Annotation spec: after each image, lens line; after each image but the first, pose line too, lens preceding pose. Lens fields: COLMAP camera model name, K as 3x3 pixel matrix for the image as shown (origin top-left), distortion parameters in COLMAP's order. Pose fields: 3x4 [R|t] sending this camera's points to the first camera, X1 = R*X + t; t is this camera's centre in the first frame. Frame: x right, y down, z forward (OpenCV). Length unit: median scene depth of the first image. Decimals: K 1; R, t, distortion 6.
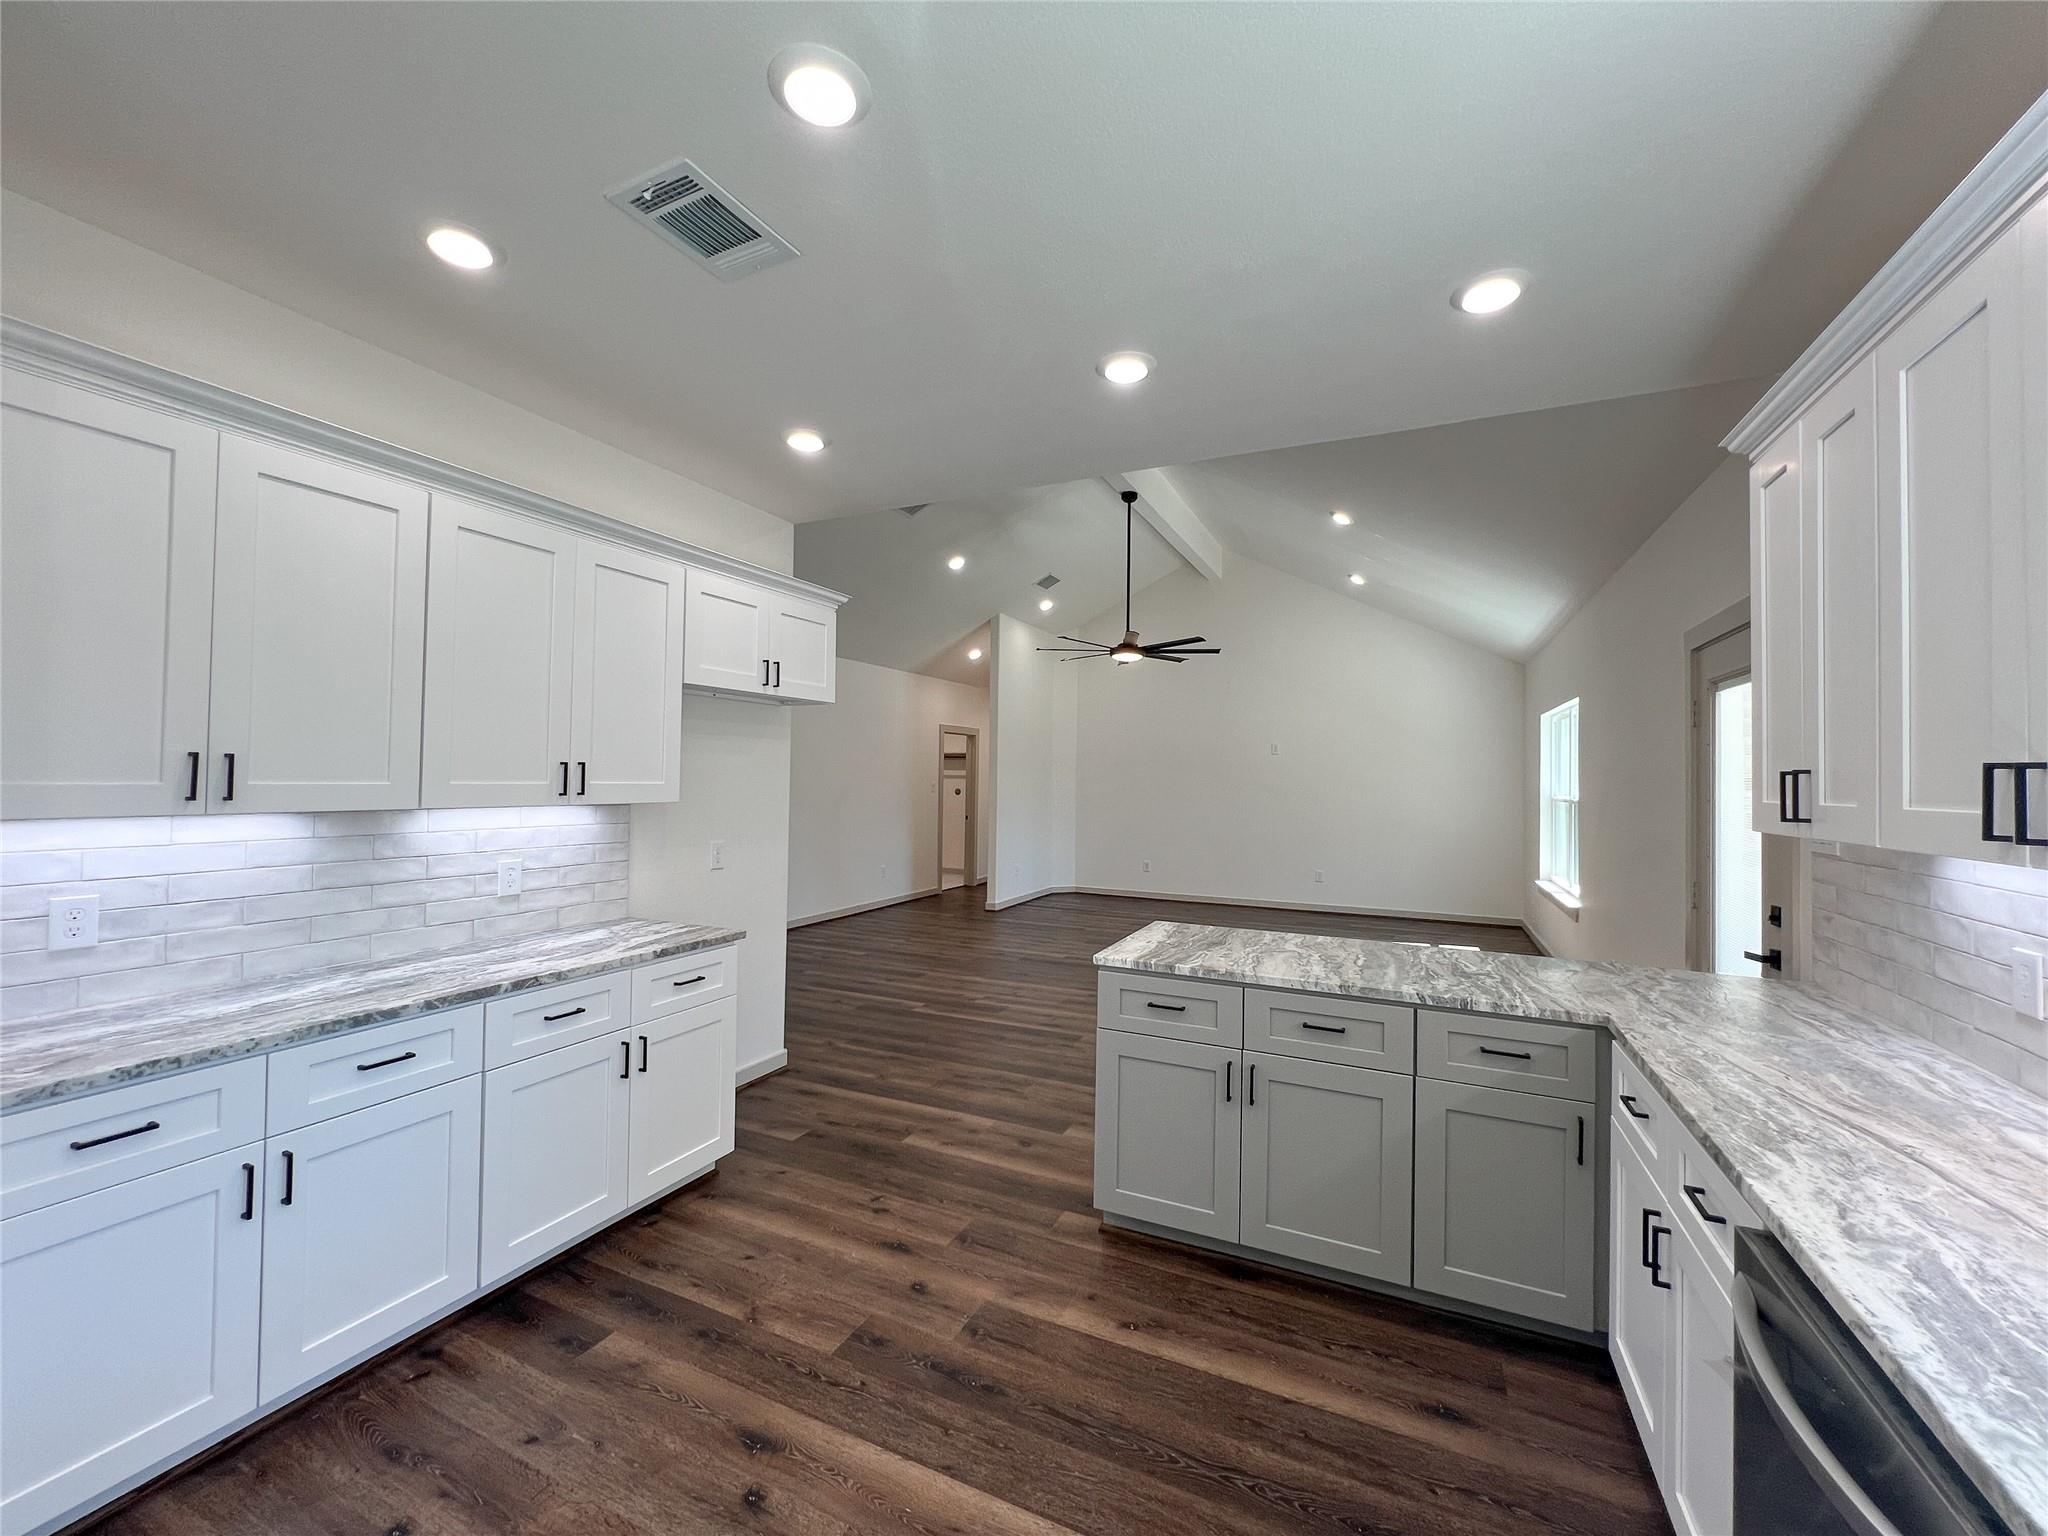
lens RADIAL K [[815.7, 0, 1020.8], [0, 815.7, 763.1], [0, 0, 1]] dist [-0.001507, -0.000107]
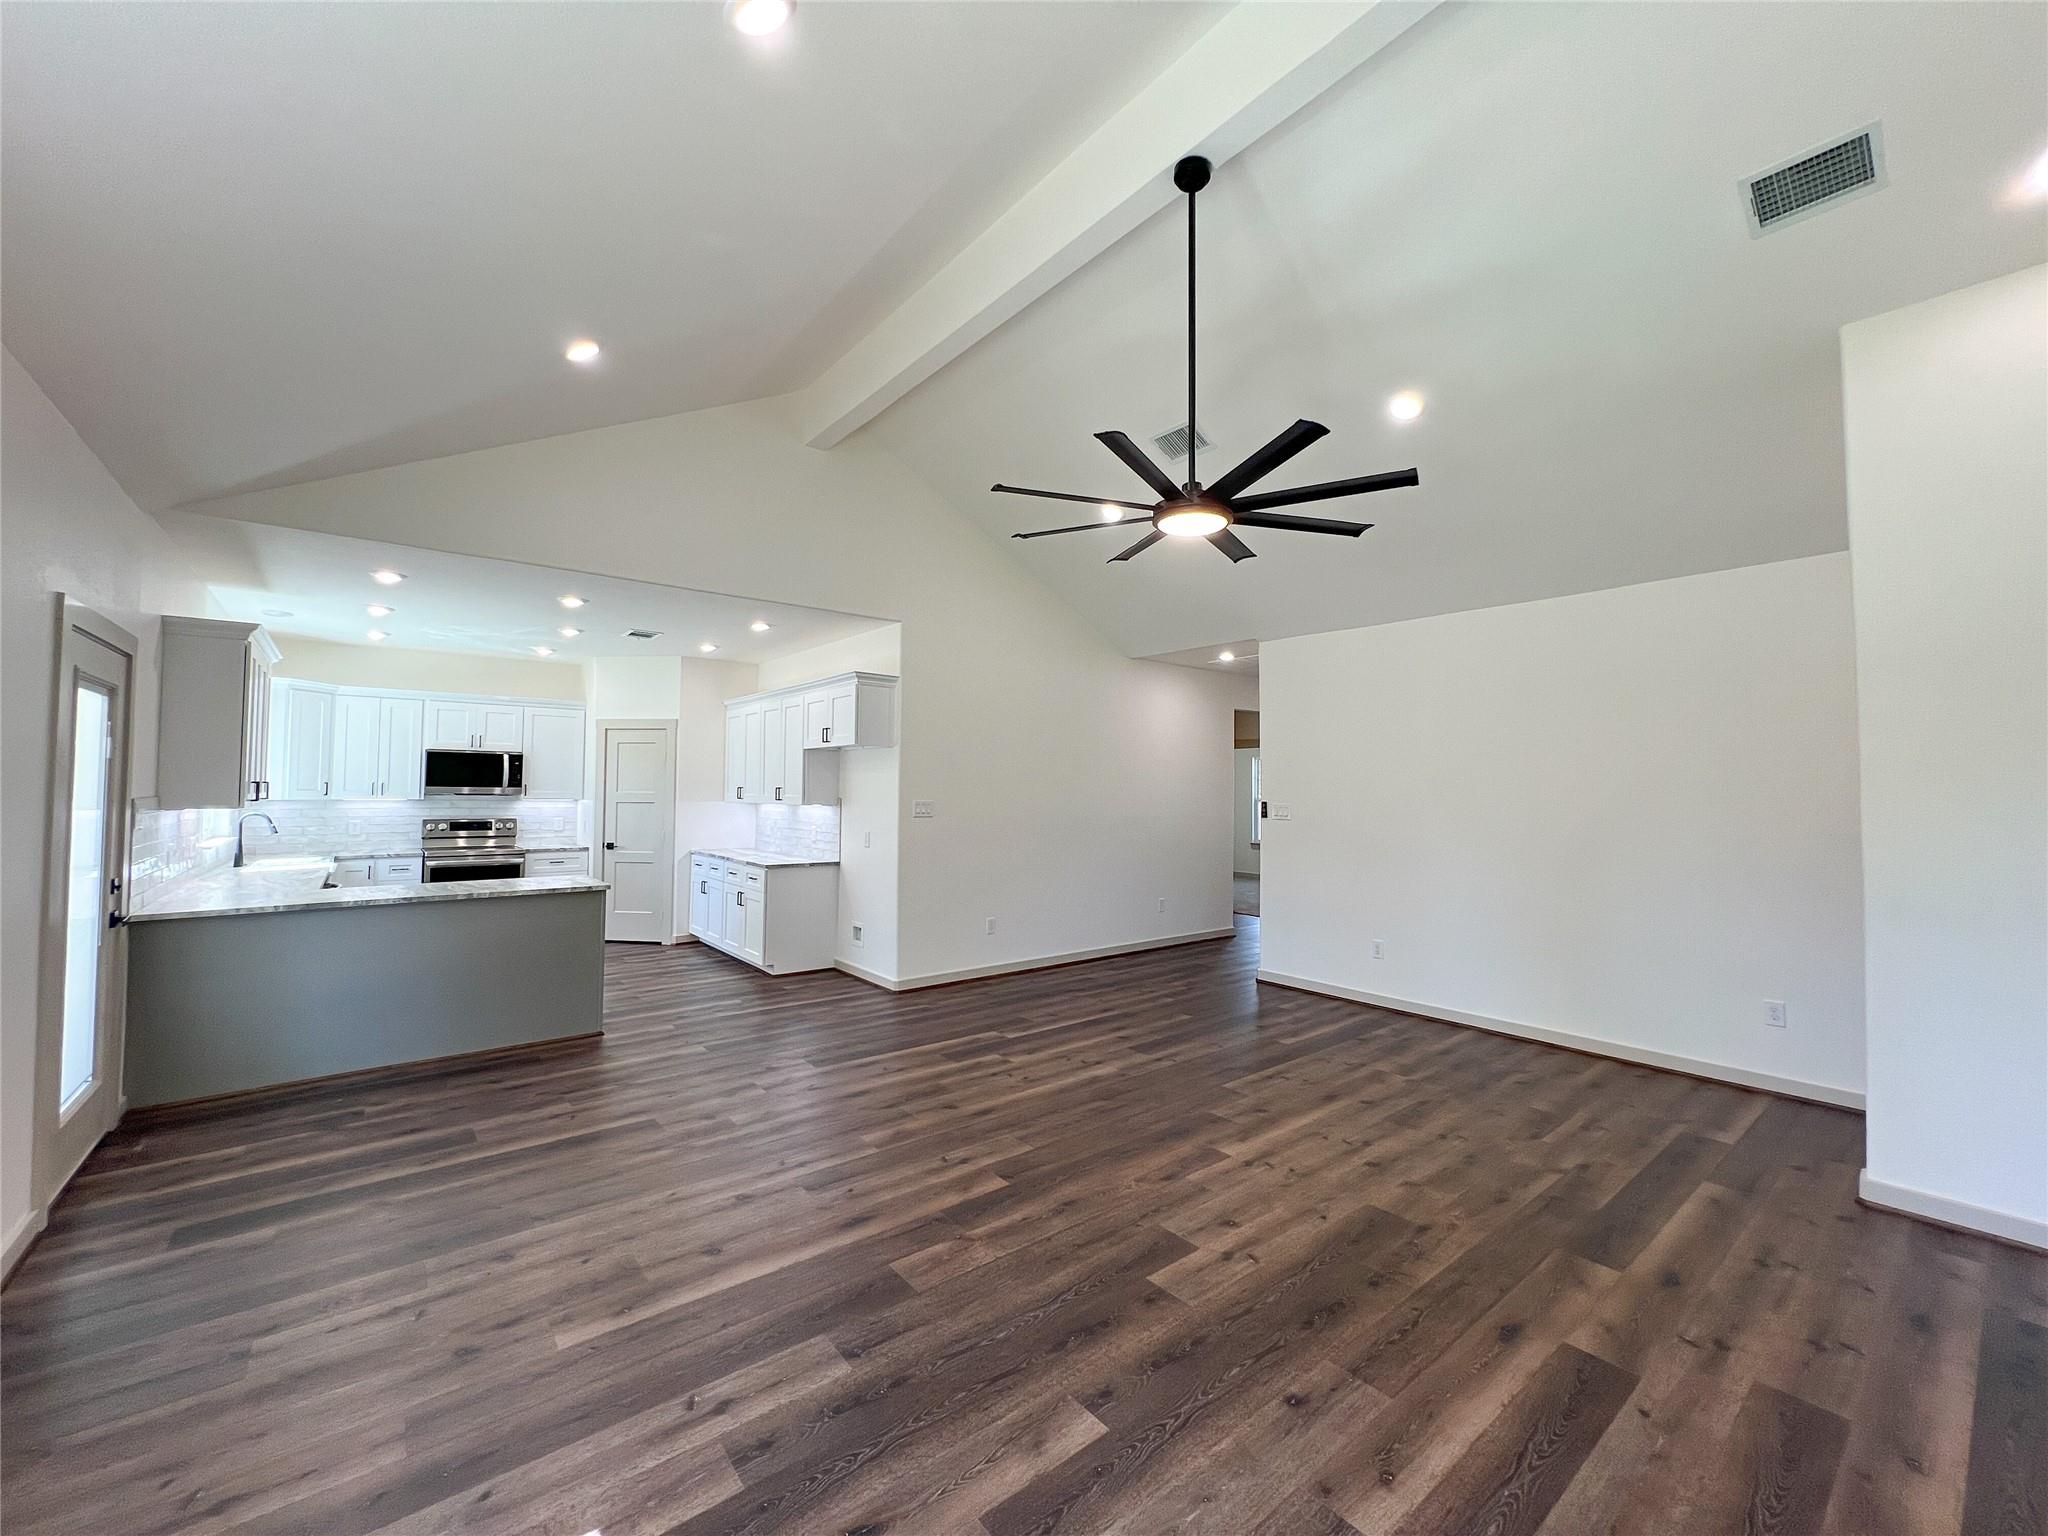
lens RADIAL K [[813.8, 0, 1019.2], [0, 813.8, 763.4], [0, 0, 1]] dist [-0.001631, 0.000046]
pose [[-0.435574, -0.048063, -0.898869, 1.509985], [0.001972, 0.998520, -0.054347, 0.067150], [0.900151, -0.025445, -0.434834, 2.945589]]
